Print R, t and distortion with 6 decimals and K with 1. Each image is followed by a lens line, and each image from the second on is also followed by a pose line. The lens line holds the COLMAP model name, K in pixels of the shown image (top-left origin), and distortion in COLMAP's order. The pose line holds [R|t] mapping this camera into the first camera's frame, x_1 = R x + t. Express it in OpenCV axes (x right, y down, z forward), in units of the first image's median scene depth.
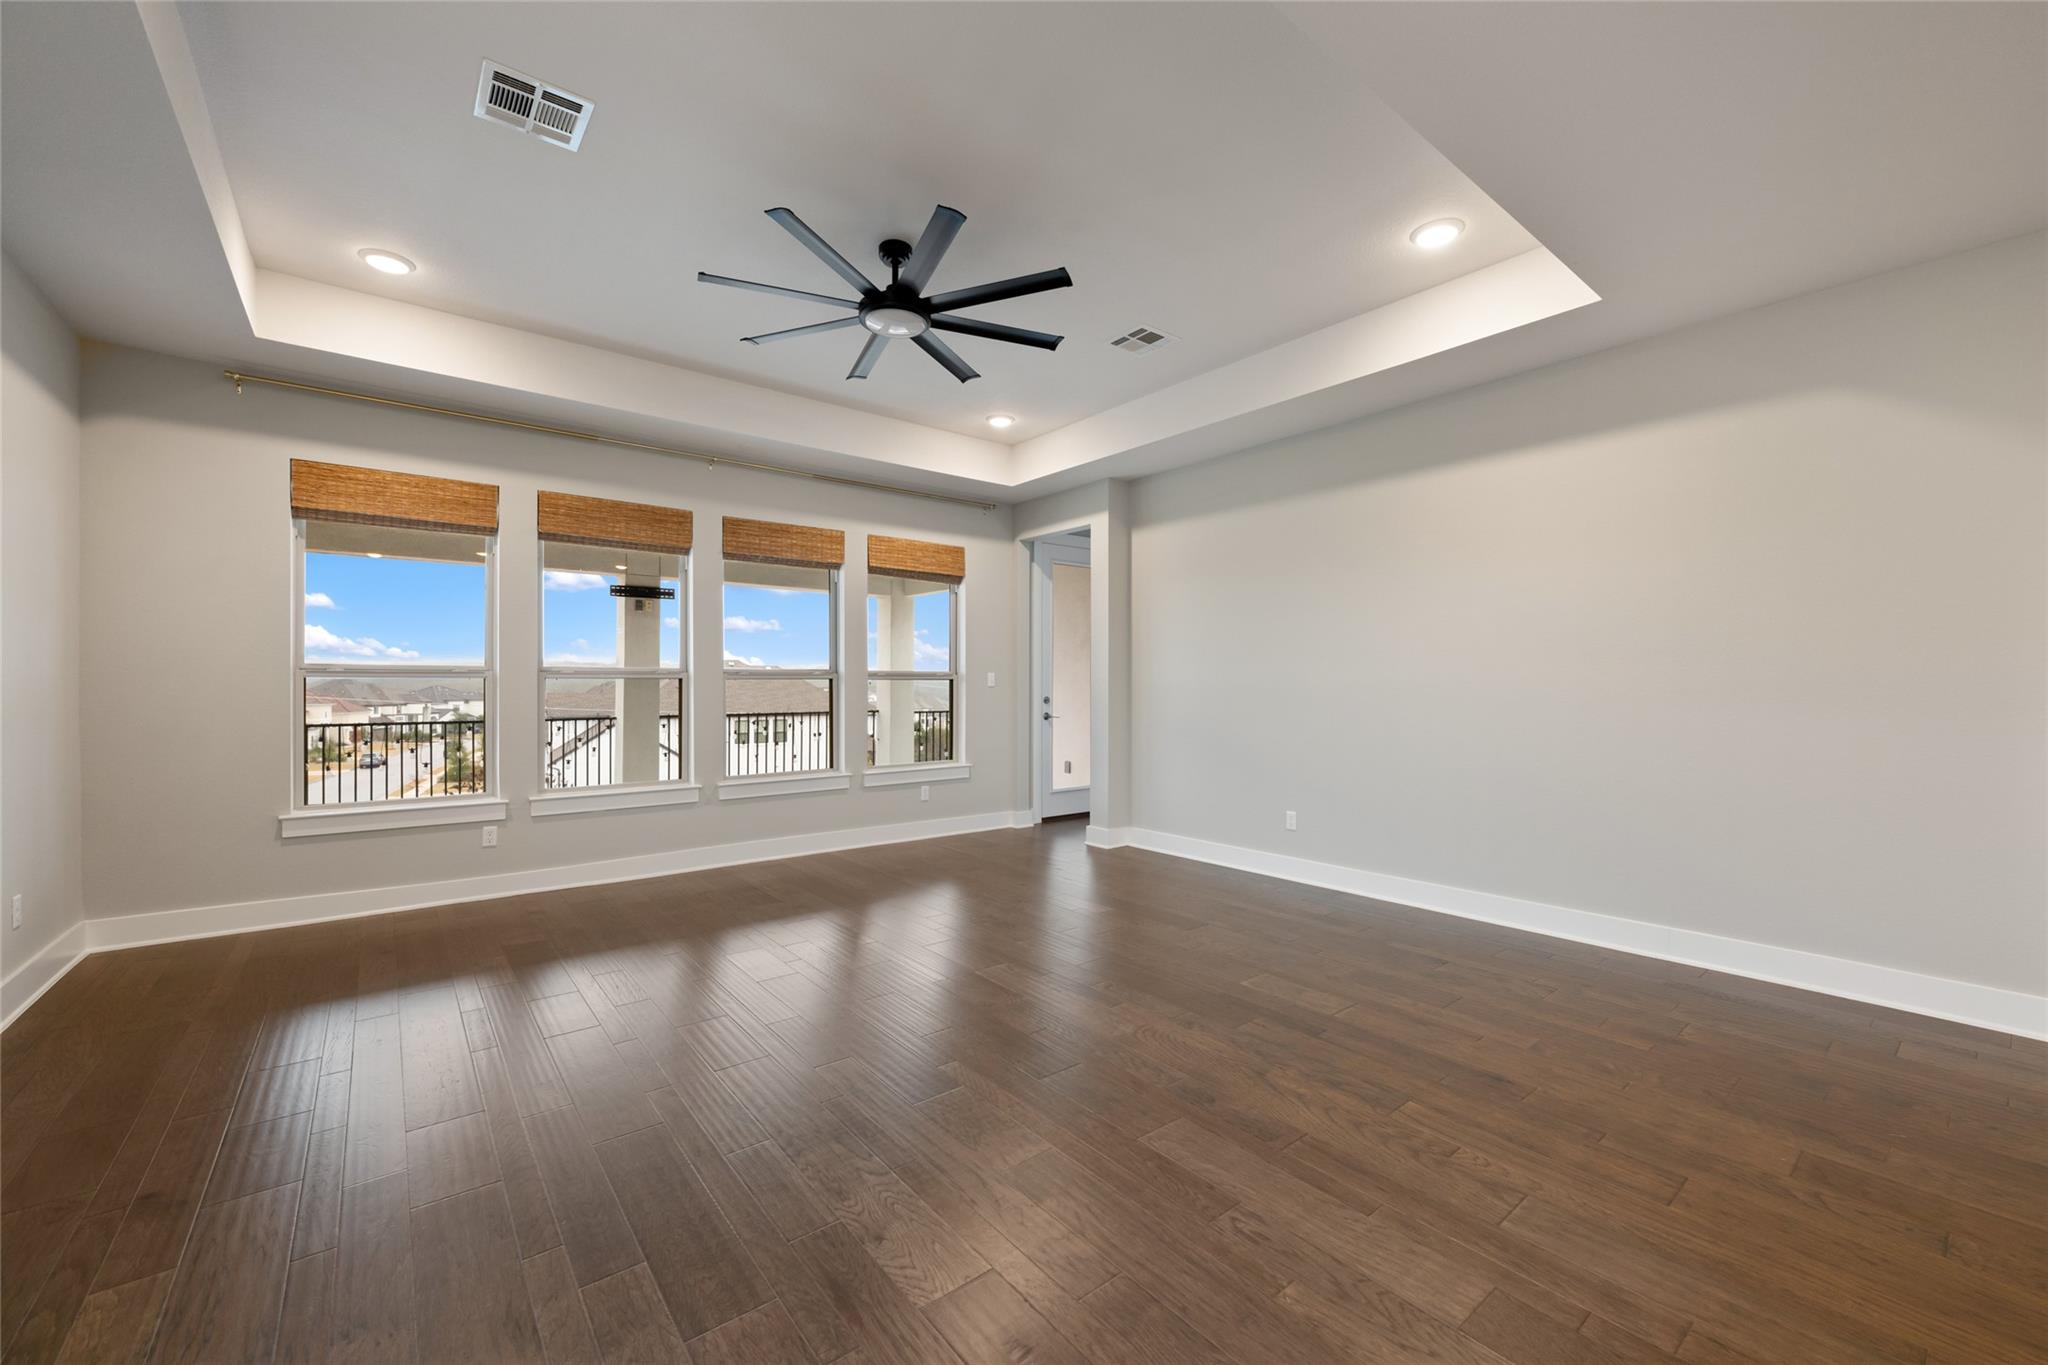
lens RADIAL K [[812.0, 0, 1024.8], [0, 812.0, 683.6], [0, 0, 1]] dist [0.000160, -0.000115]
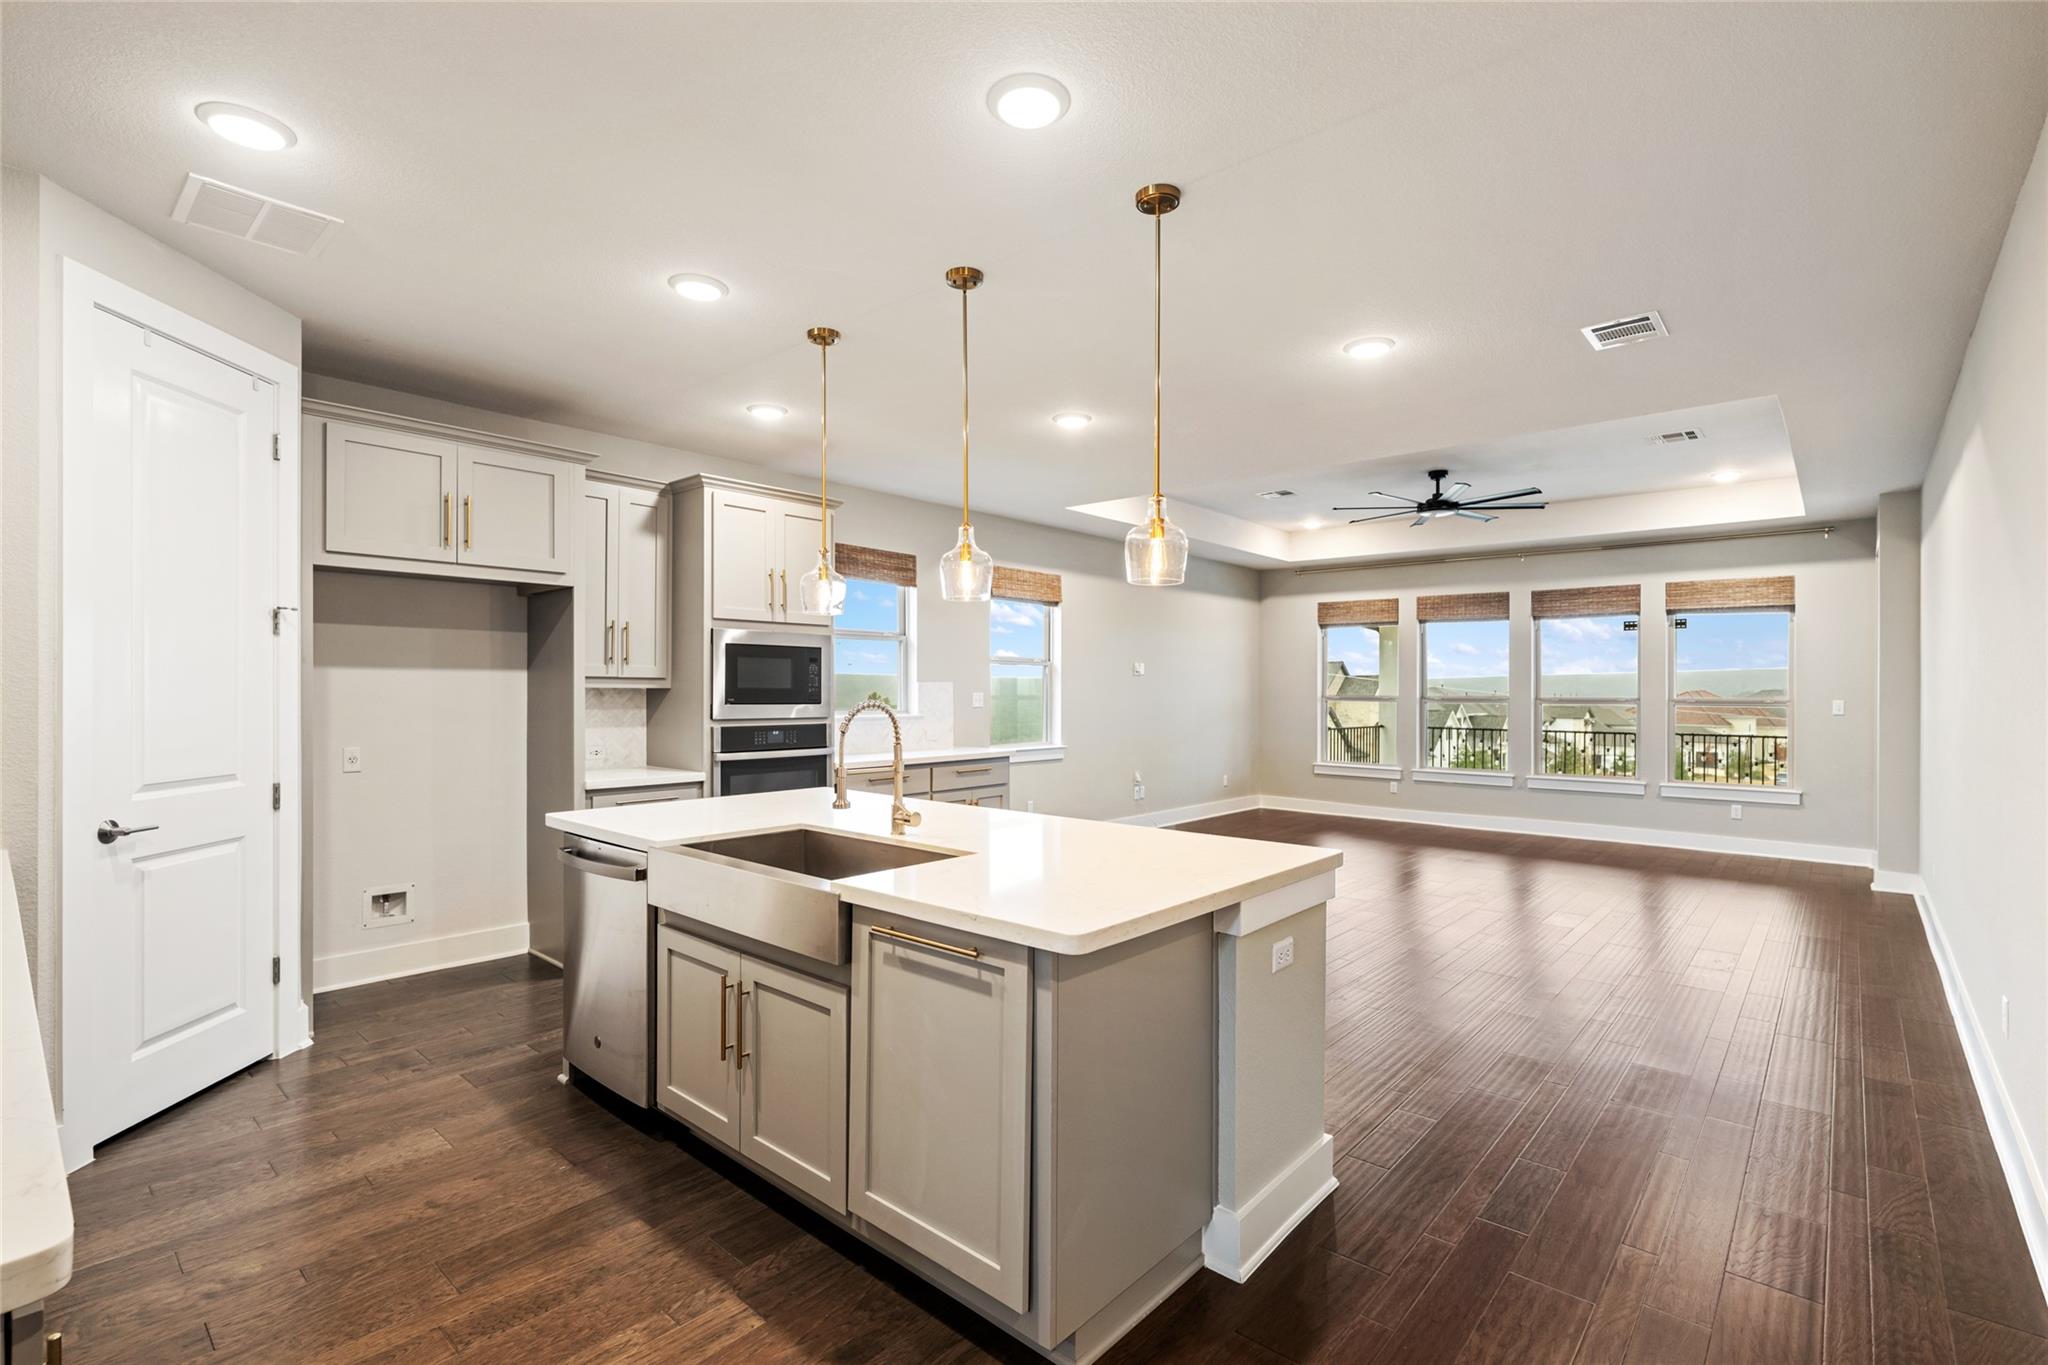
lens RADIAL K [[930.9, 0, 1021.5], [0, 930.9, 691.1], [0, 0, 1]] dist [-0.002799, 0.000220]
pose [[0.175430, 0.002567, -0.984488, 0.919031], [-0.005630, 0.999983, 0.001604, -0.021864], [0.984476, 0.005262, 0.175442, -0.151850]]
